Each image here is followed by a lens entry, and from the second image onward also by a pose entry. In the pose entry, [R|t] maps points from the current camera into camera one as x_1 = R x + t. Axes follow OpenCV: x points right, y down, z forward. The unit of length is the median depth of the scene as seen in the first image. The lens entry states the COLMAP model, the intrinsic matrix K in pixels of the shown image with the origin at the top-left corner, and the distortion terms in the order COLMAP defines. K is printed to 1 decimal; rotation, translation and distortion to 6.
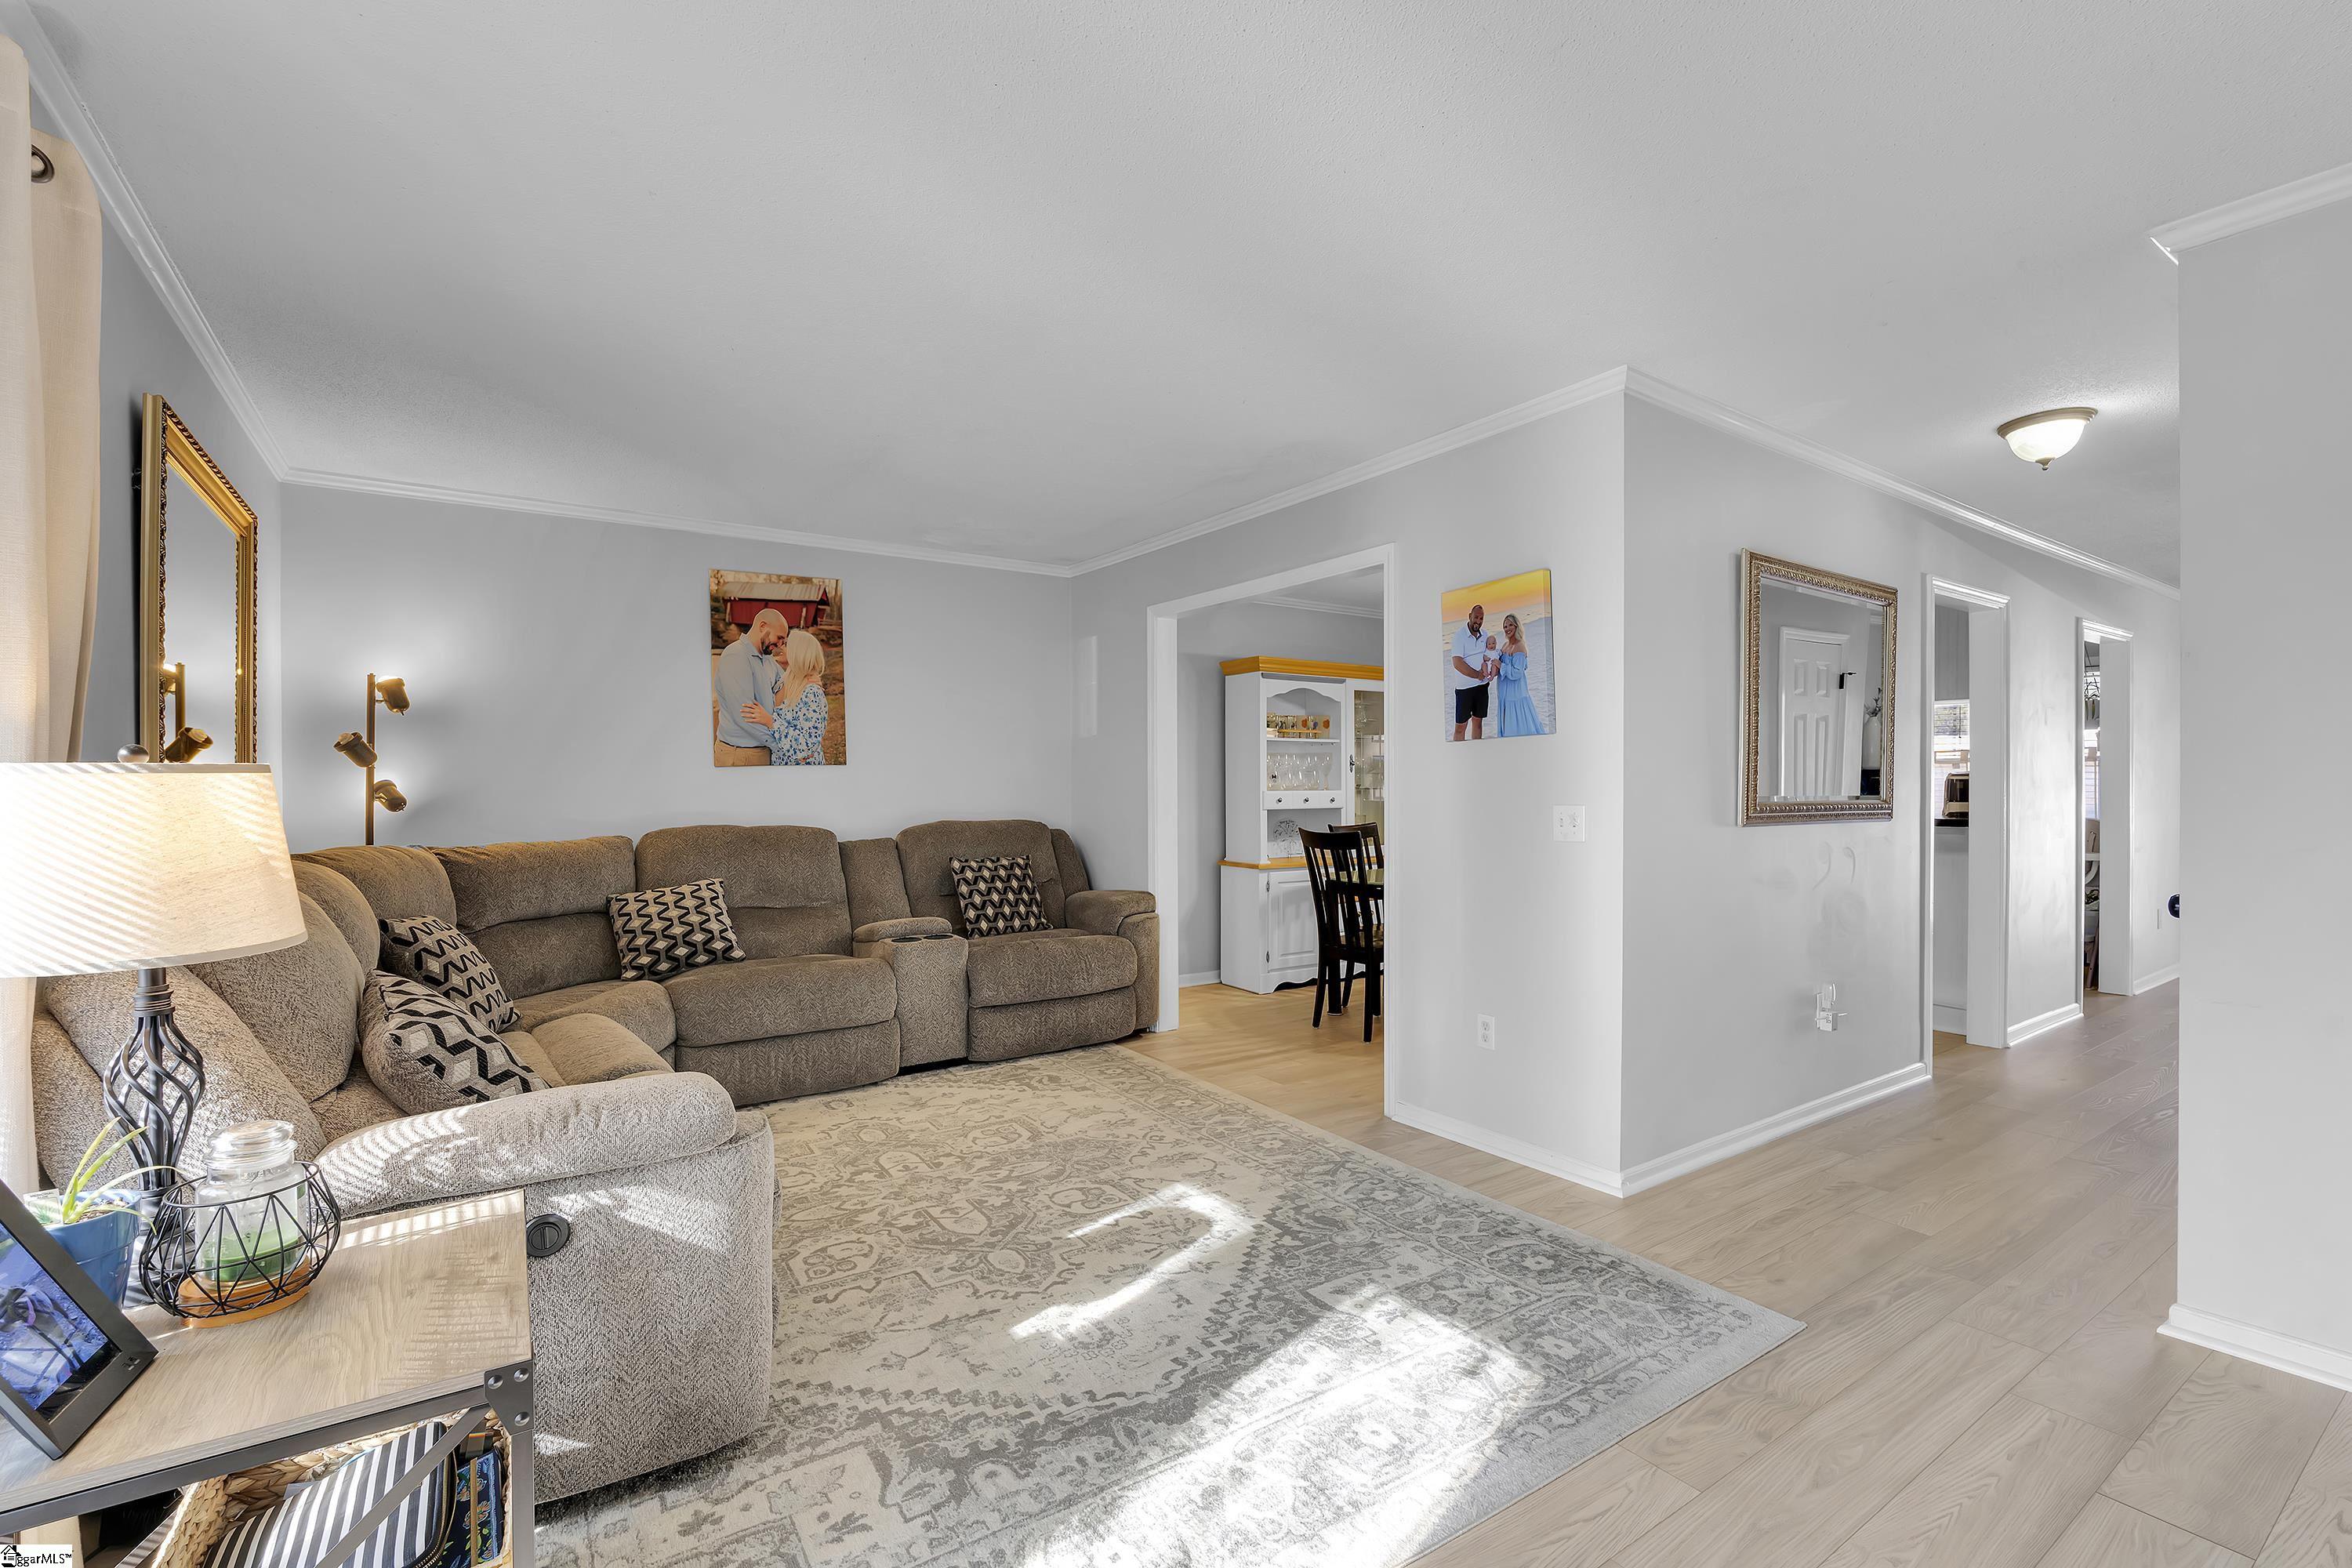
lens RADIAL K [[1035.1, 0, 1177.8], [0, 1035.1, 796.7], [0, 0, 1]] dist [-0.000661, 0.000249]
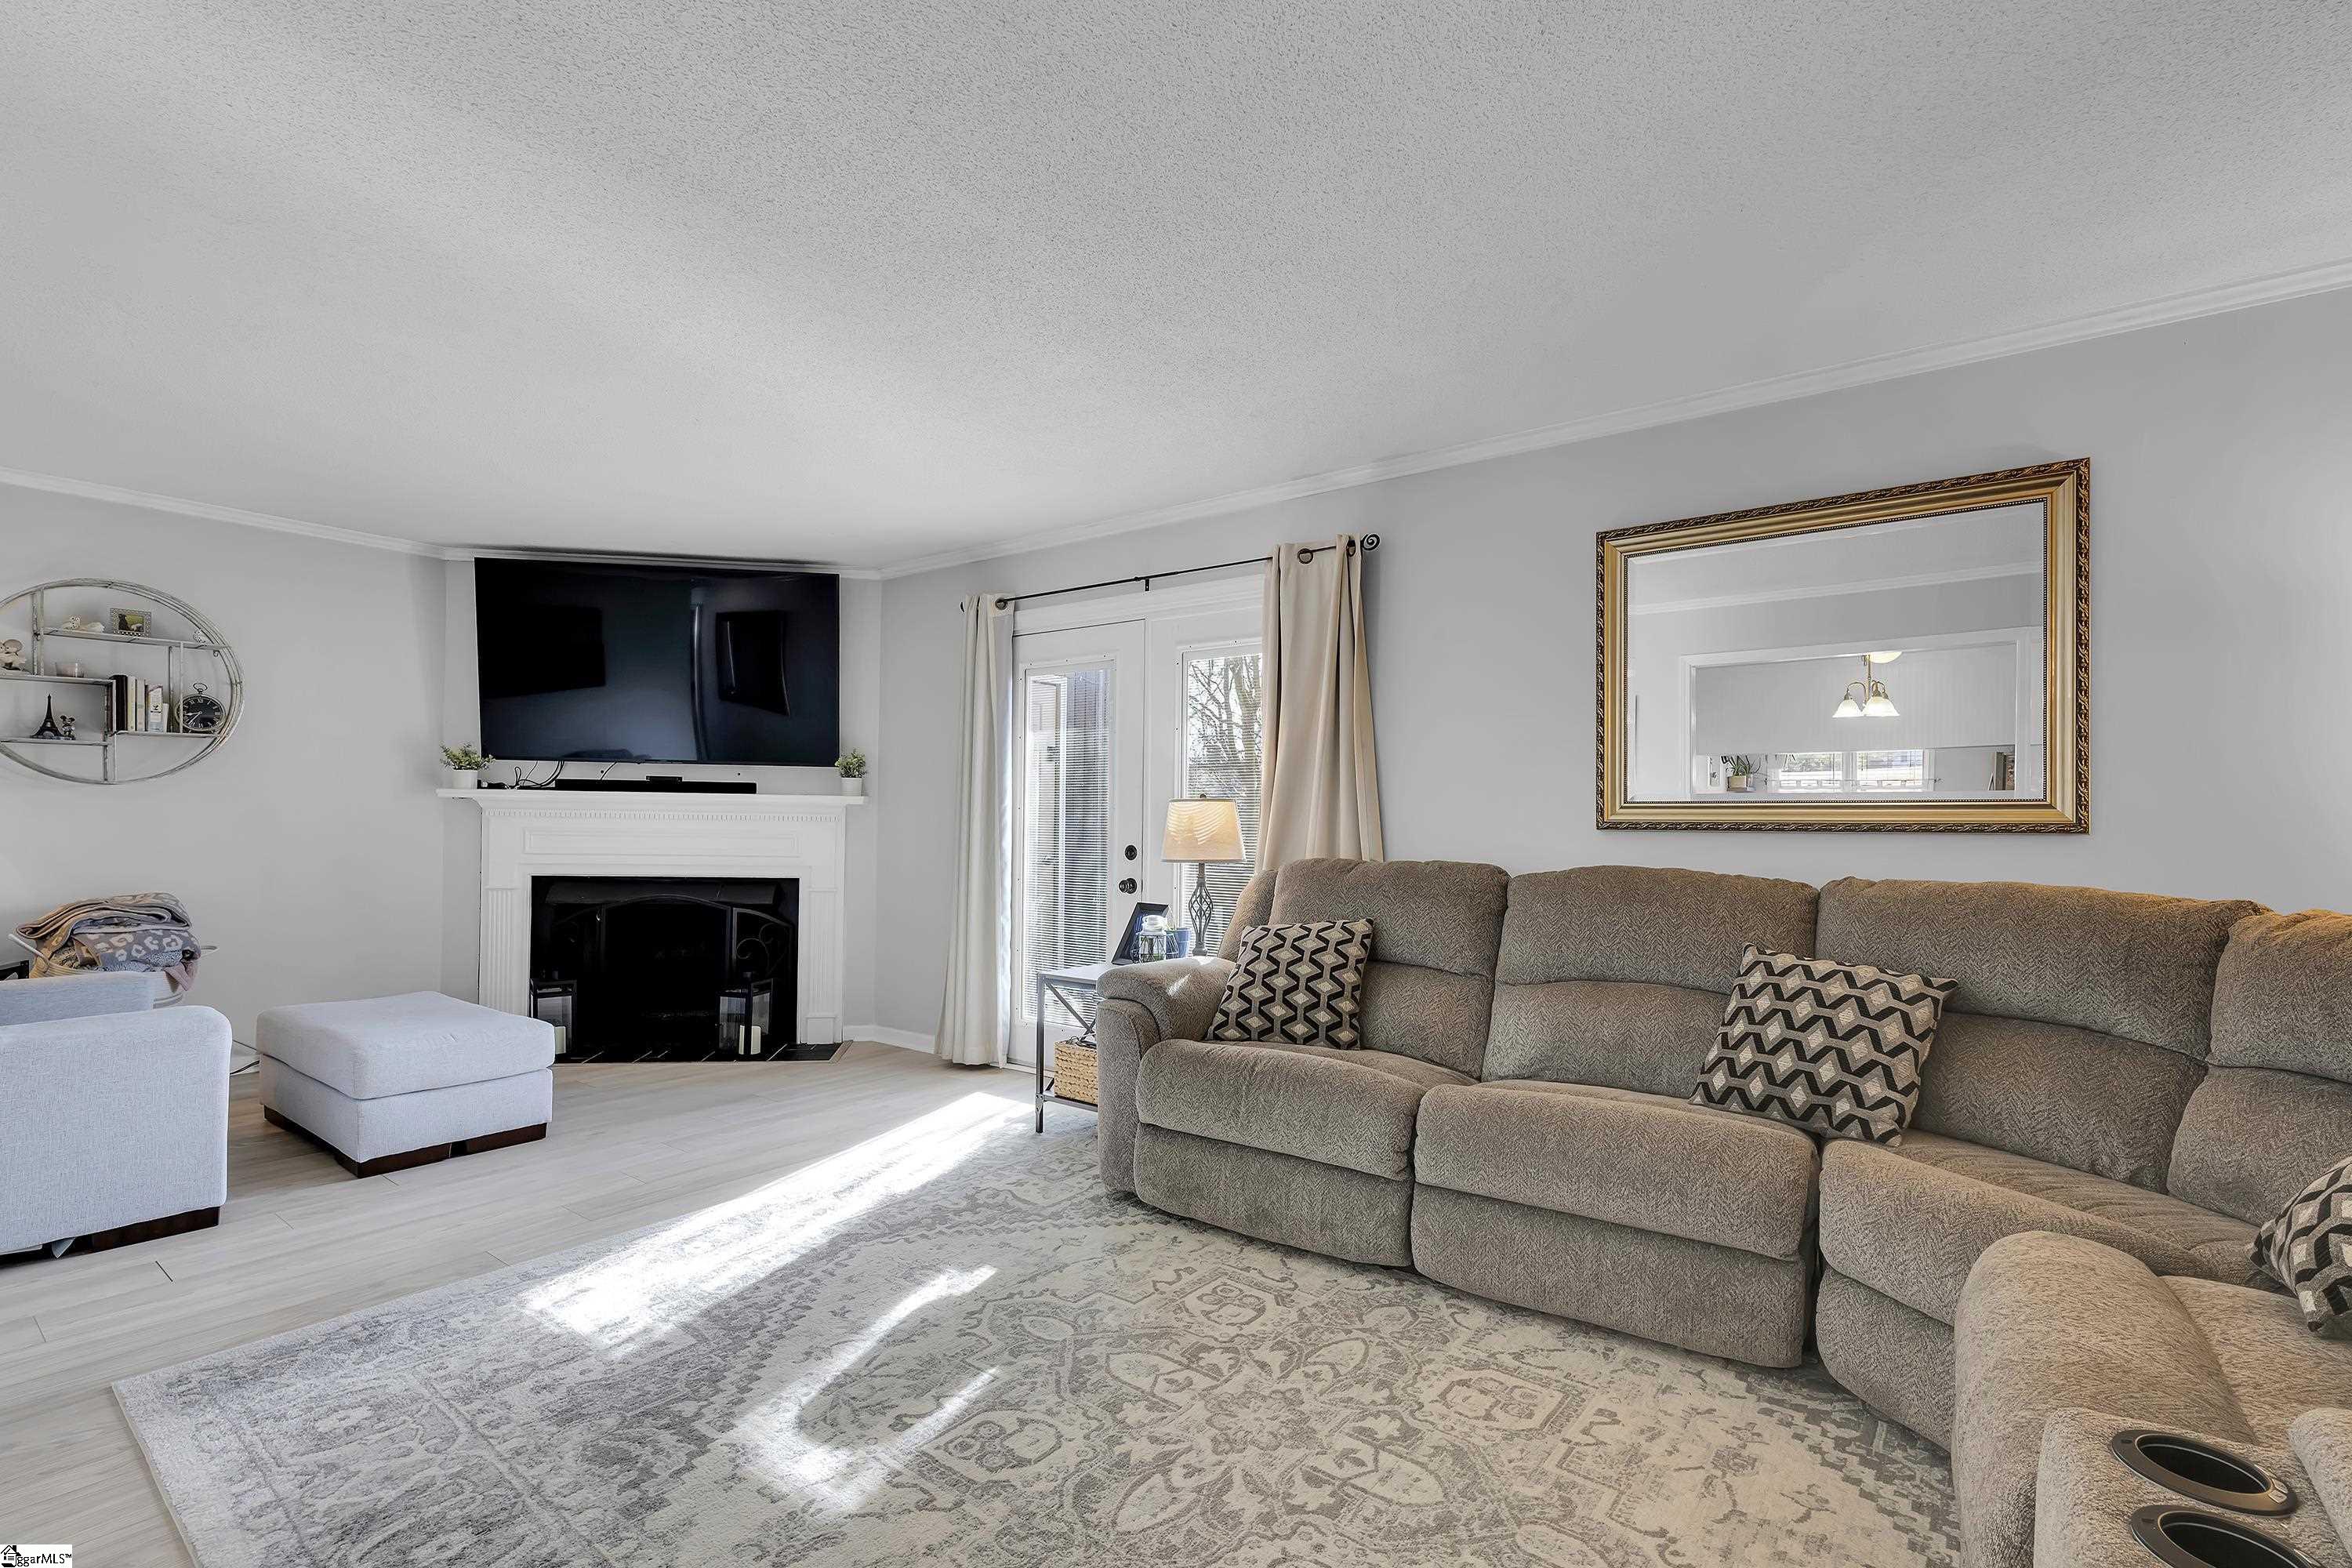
lens RADIAL K [[1035.1, 0, 1178.3], [0, 1035.1, 800.4], [0, 0, 1]] dist [-0.000661, 0.000249]
pose [[-0.947165, -0.012765, -0.320493, 0.020278], [-0.007748, 0.999827, -0.016925, 0.008161], [0.320653, -0.013547, -0.947100, 1.926661]]
